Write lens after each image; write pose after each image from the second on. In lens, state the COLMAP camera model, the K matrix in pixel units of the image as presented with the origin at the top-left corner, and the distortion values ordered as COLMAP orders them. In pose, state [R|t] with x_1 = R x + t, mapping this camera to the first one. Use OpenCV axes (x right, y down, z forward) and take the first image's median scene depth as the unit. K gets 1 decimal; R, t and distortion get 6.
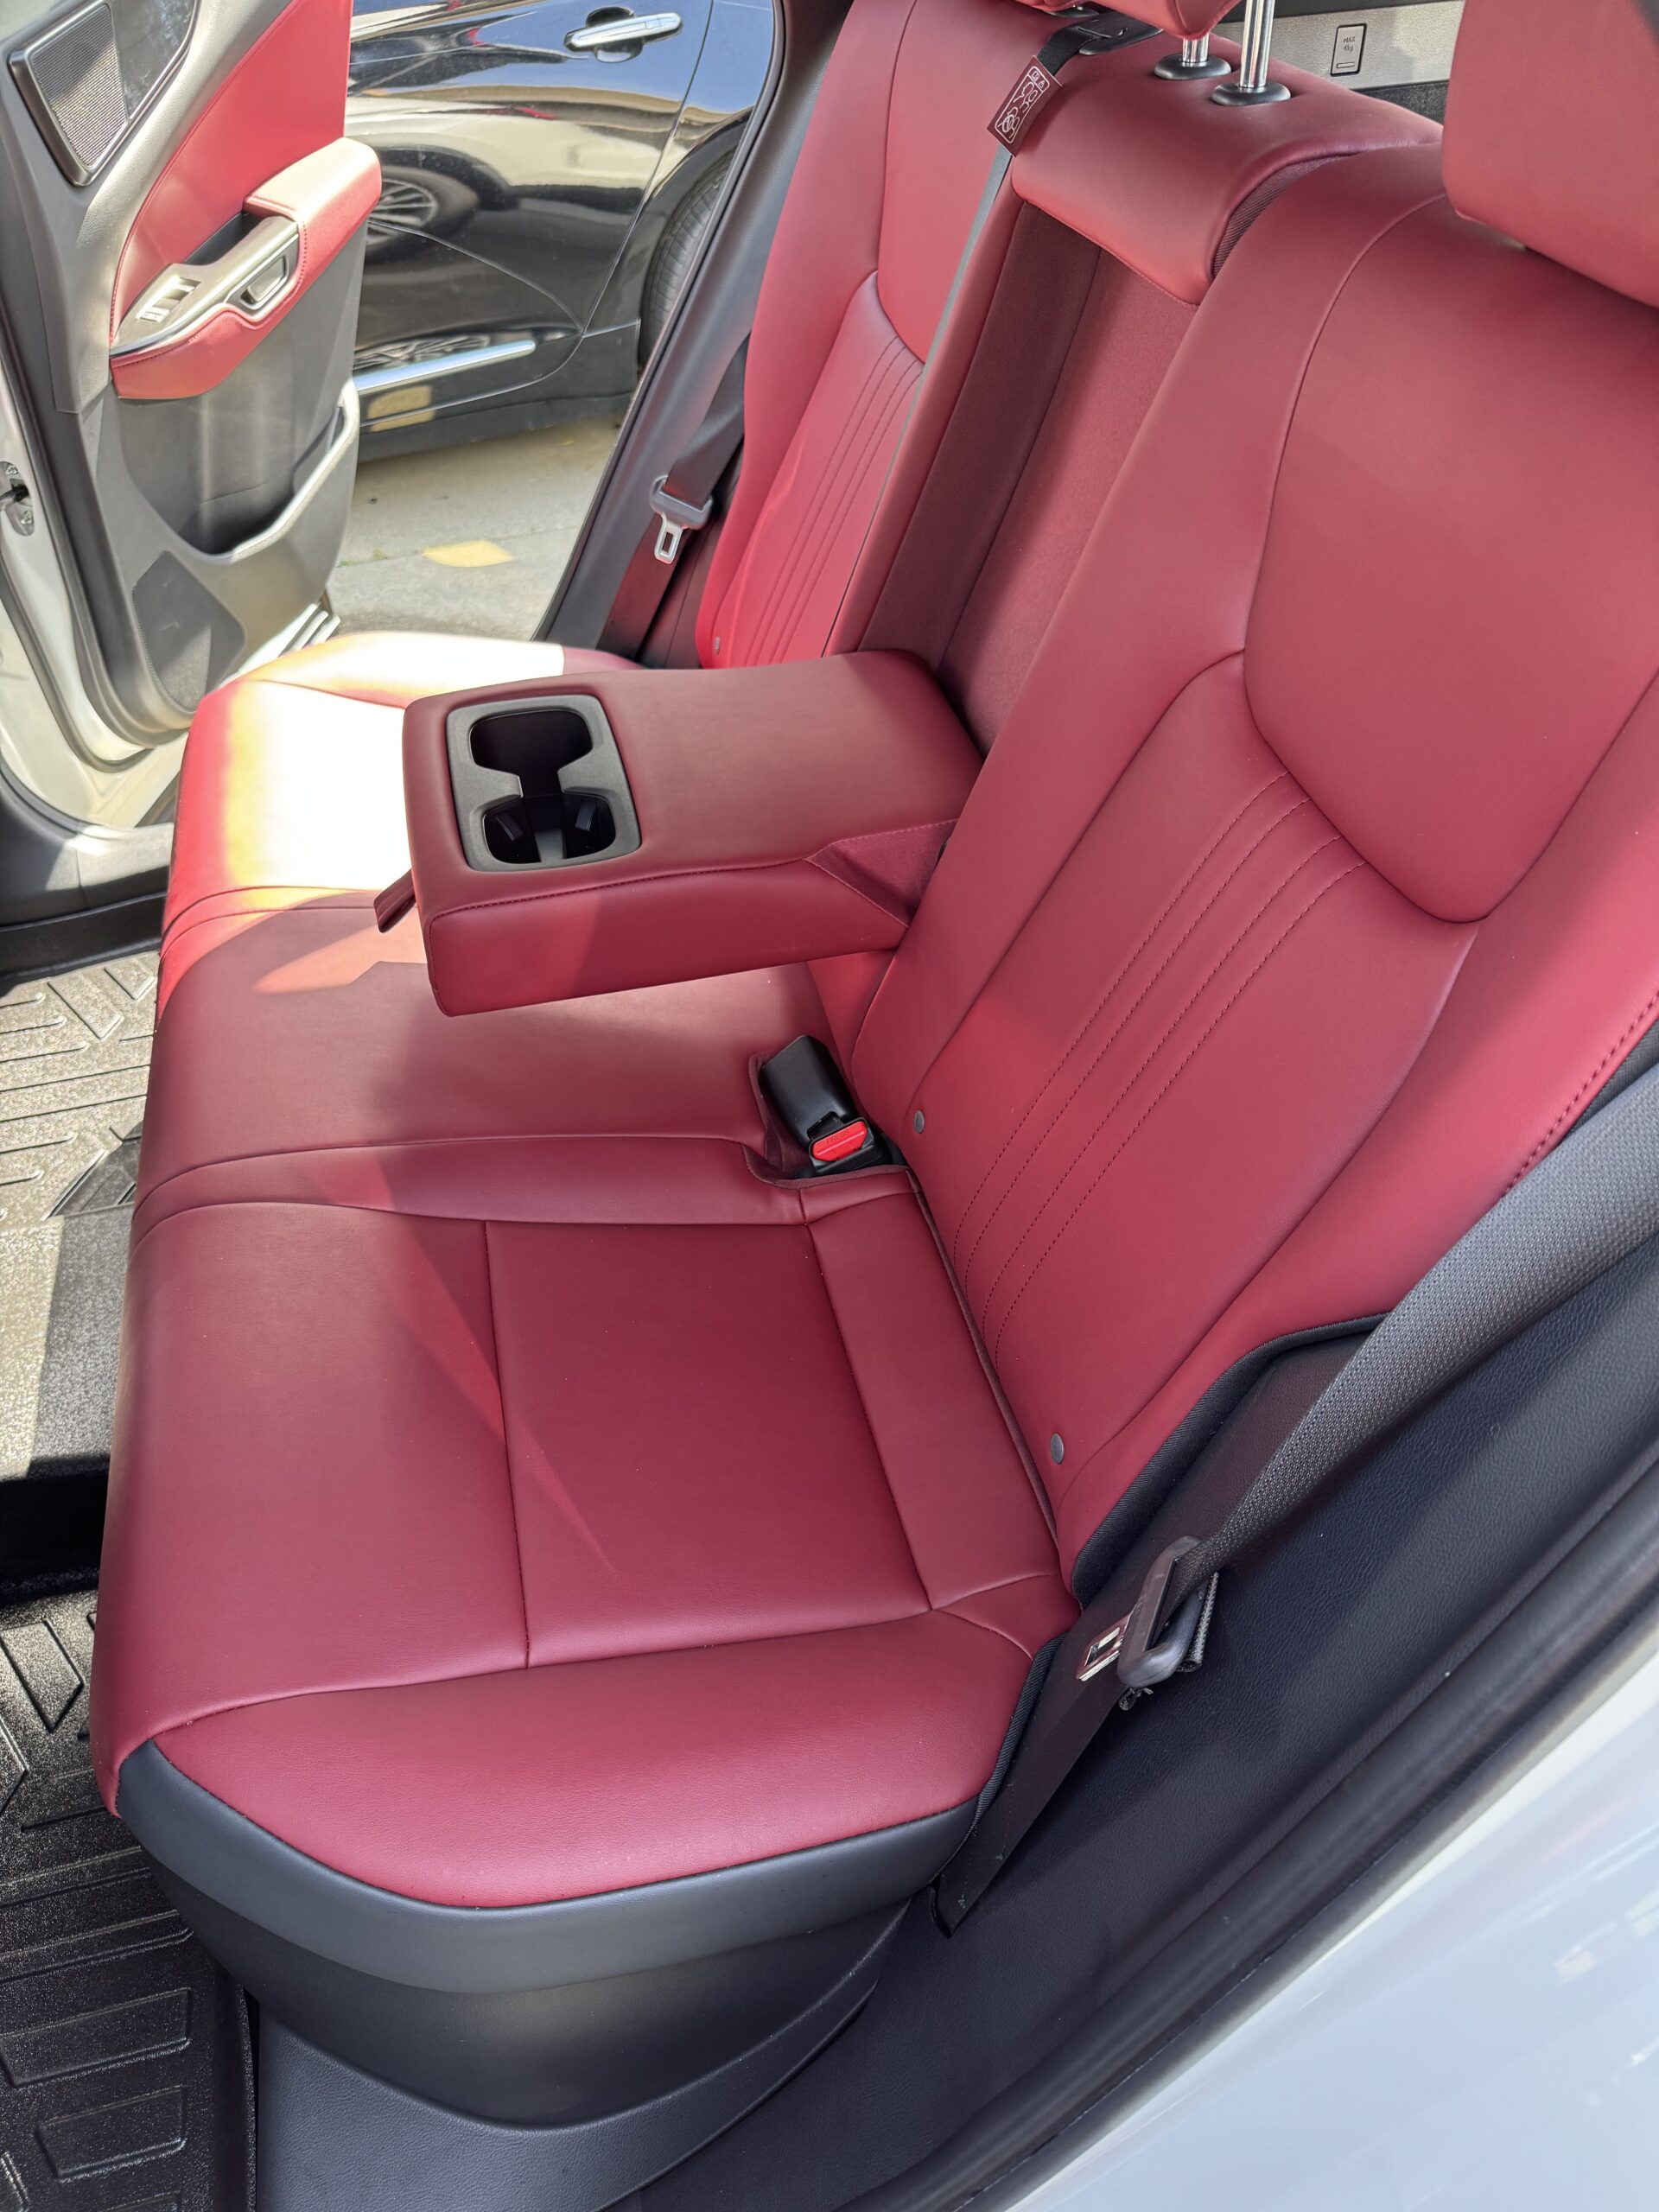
lens RADIAL K [[1543.9, 0, 826.1], [0, 1543.9, 1109.3], [0, 0, 1]] dist [0.003430, -0.018947]
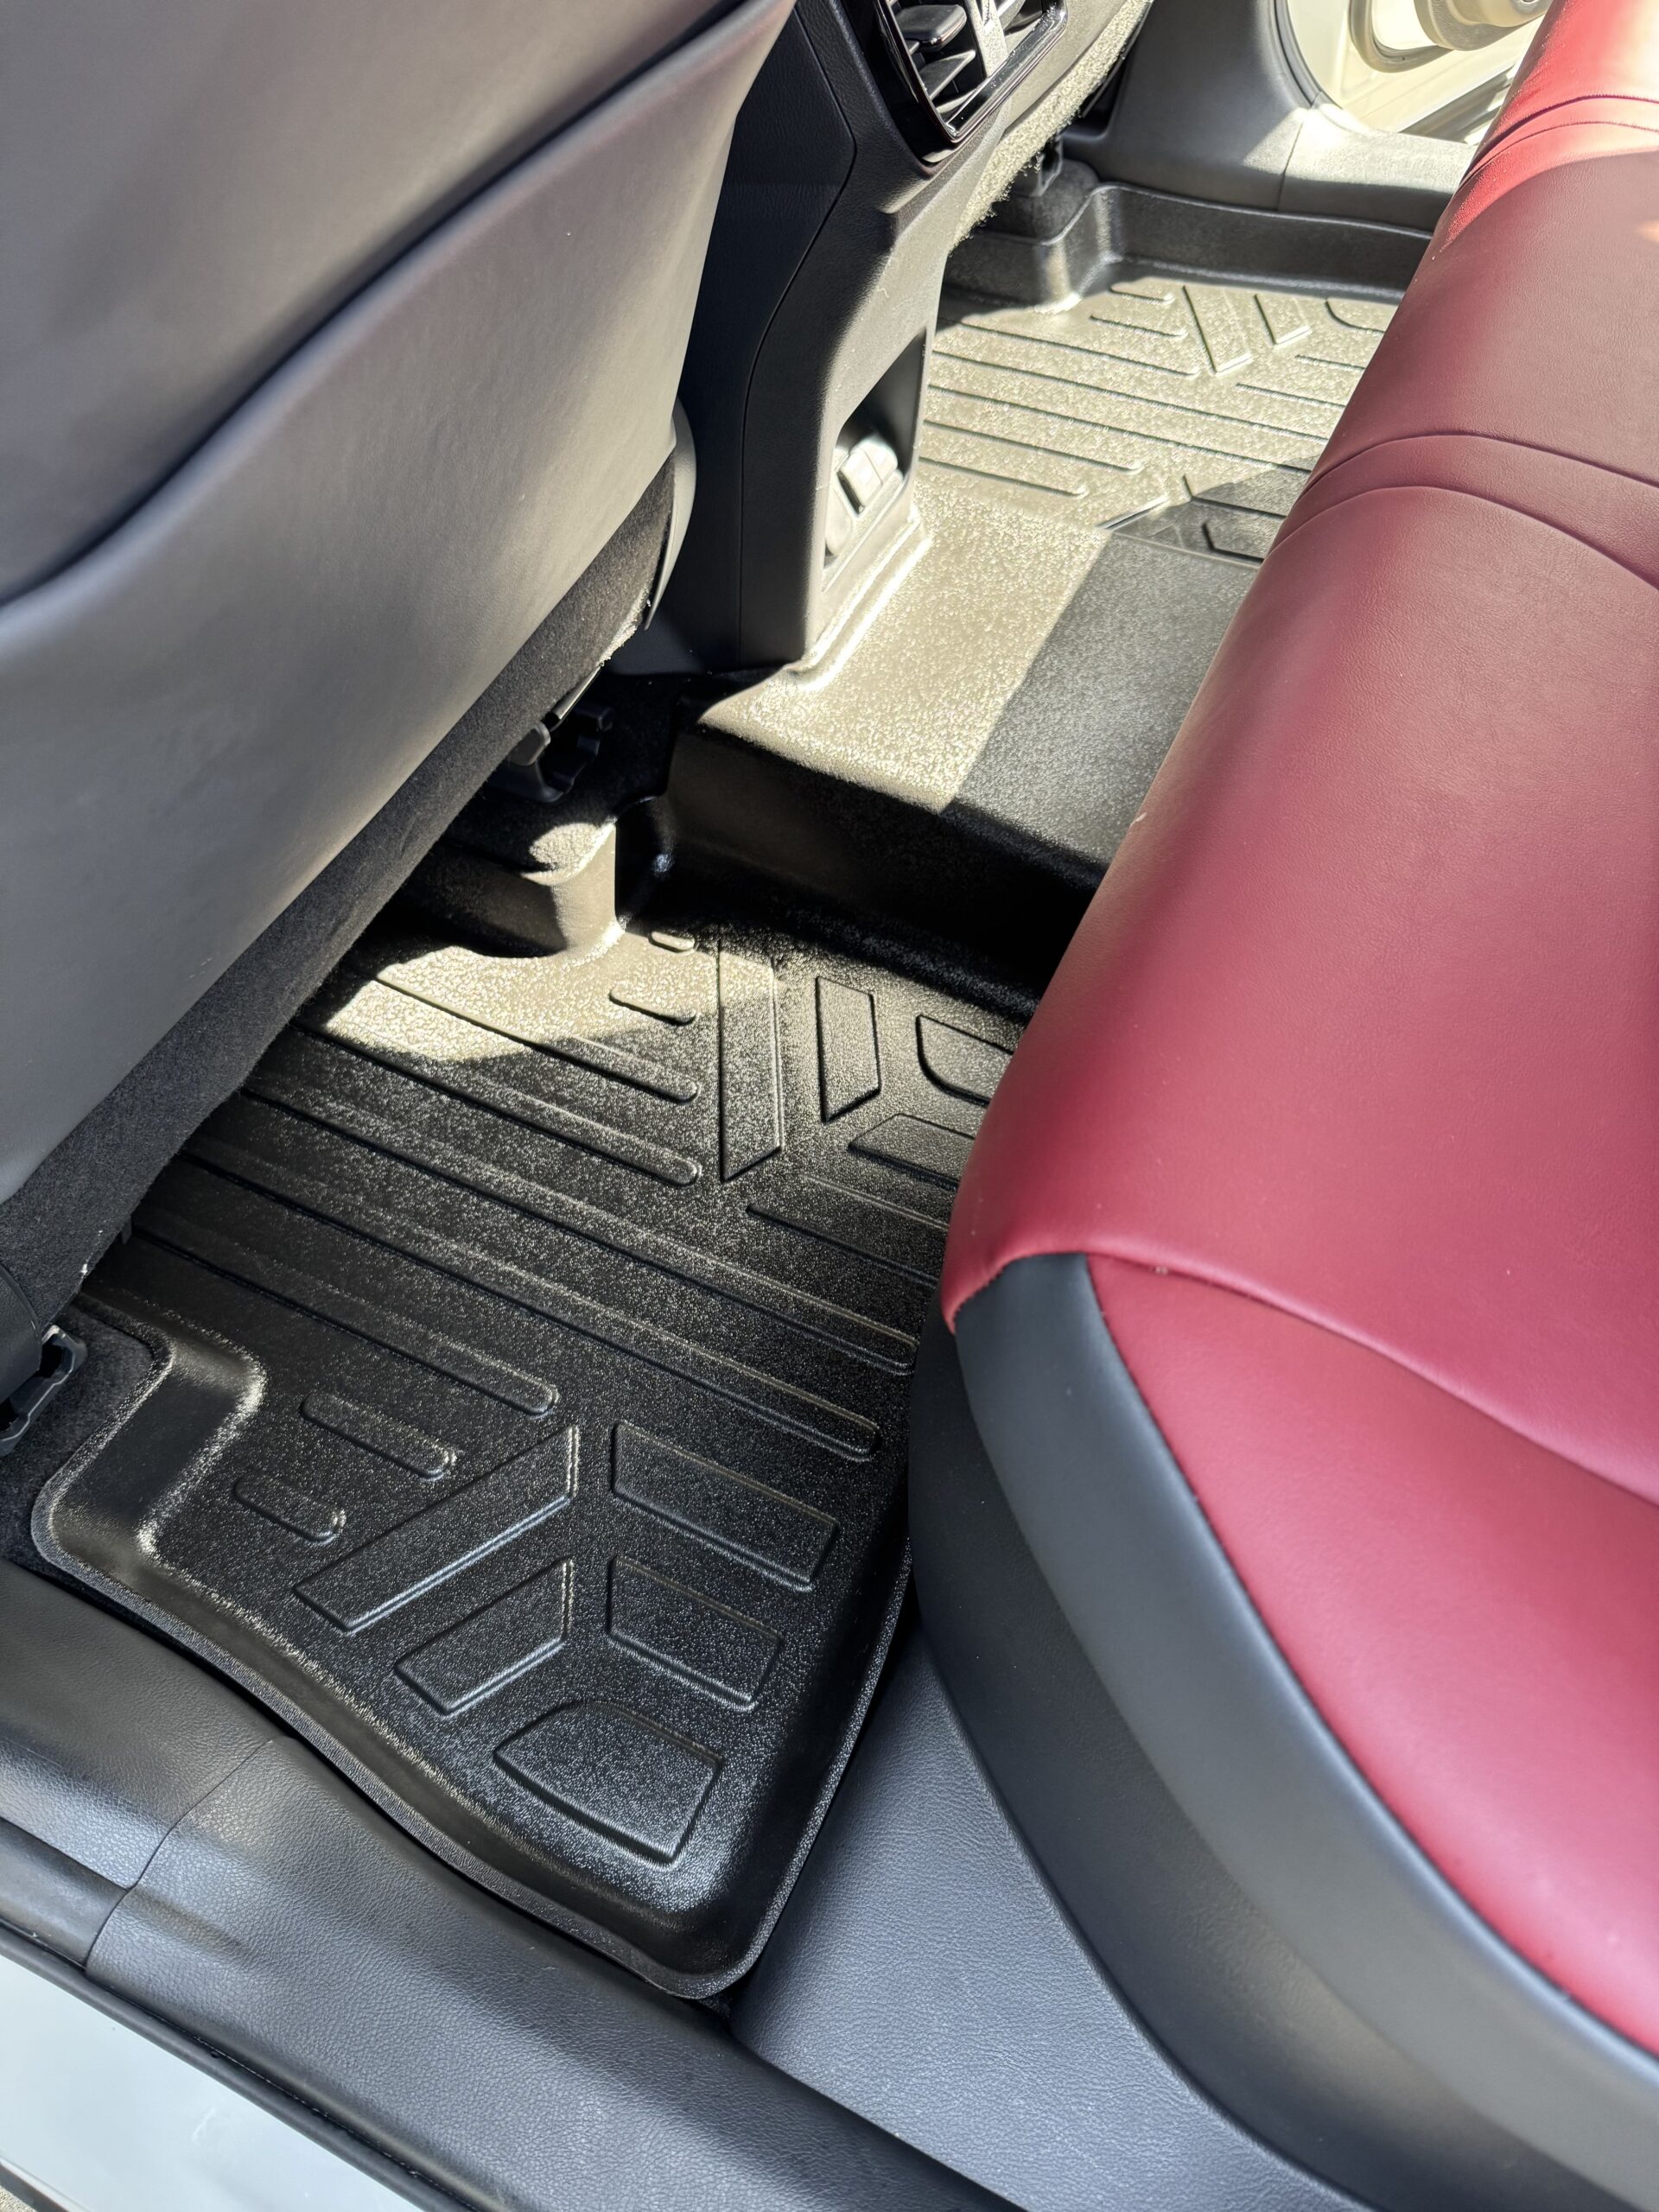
lens RADIAL K [[1543.9, 0, 829.9], [0, 1543.9, 1105.5], [0, 0, 1]] dist [0.003430, -0.018947]
pose [[0.766977, 0.526560, -0.366715, -0.217378], [-0.432779, 0.846437, 0.310236, 0.153452], [0.473759, -0.079238, 0.877082, 0.319691]]
